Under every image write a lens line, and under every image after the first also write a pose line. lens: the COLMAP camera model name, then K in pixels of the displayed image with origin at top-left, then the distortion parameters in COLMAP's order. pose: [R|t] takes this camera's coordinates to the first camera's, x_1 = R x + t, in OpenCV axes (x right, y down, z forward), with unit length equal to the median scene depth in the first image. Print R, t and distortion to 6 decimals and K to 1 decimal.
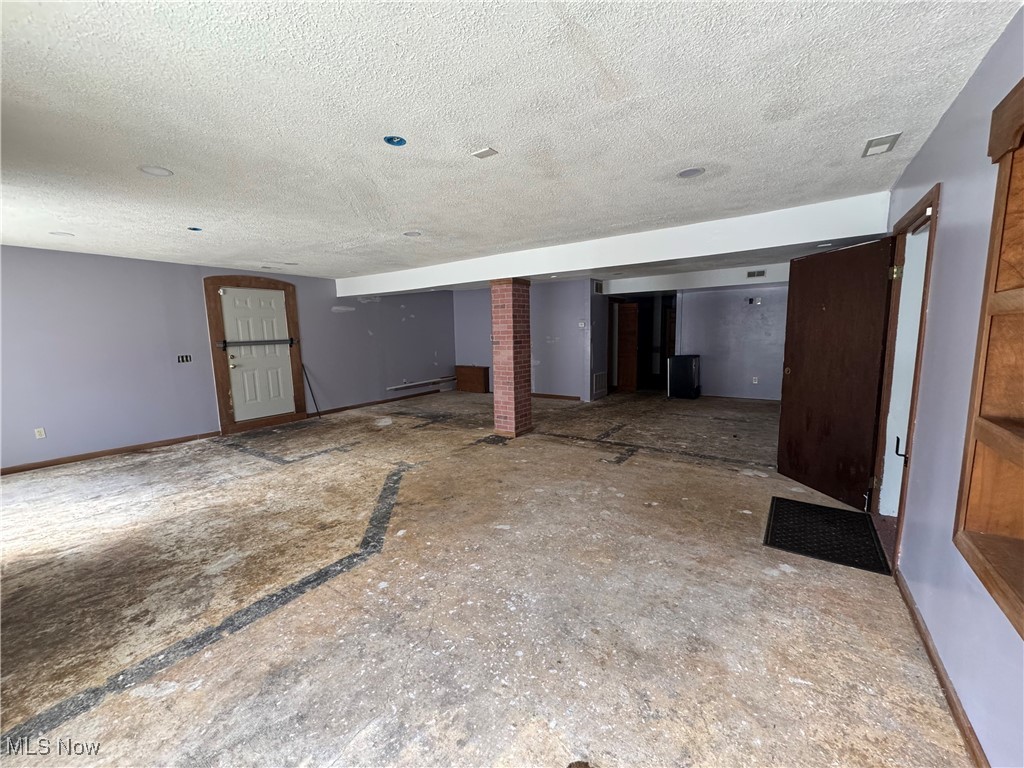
lens RADIAL K [[405.7, 0, 512.0], [0, 405.7, 385.0], [0, 0, 1]] dist [0.000288, -0.000117]
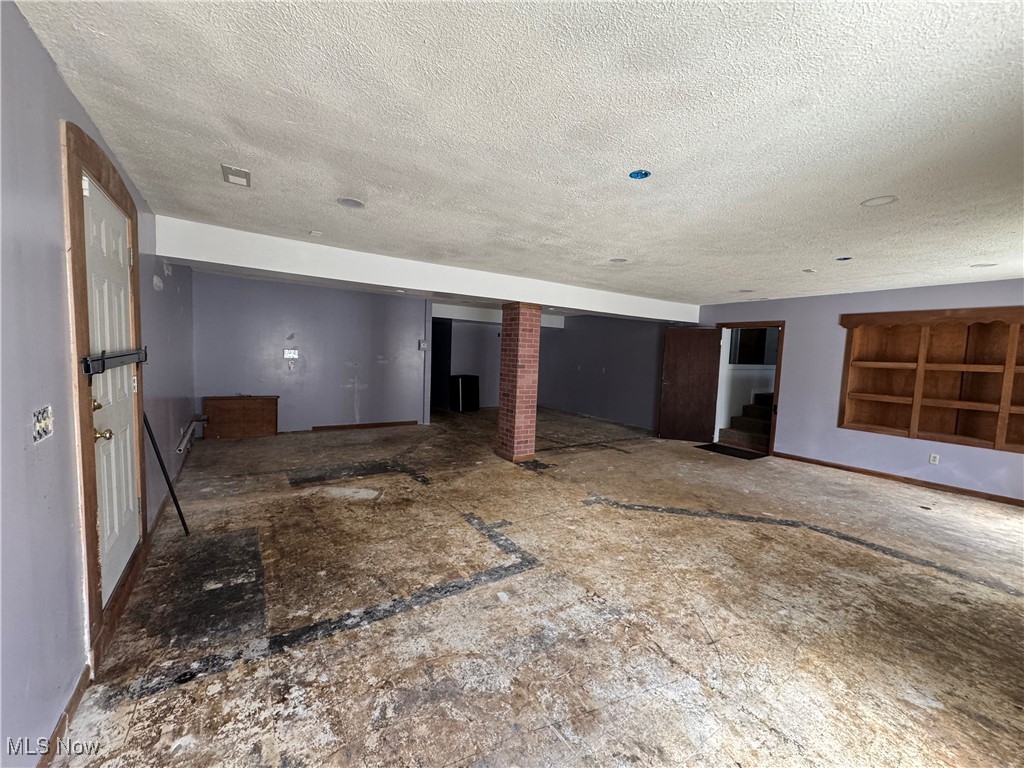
lens RADIAL K [[405.7, 0, 512.0], [0, 405.7, 385.0], [0, 0, 1]] dist [0.000288, -0.000117]
pose [[0.367876, -0.036977, 0.929139, -1.462266], [0.074344, 0.997180, 0.010249, -0.109230], [-0.926898, 0.065306, 0.369588, 1.018987]]
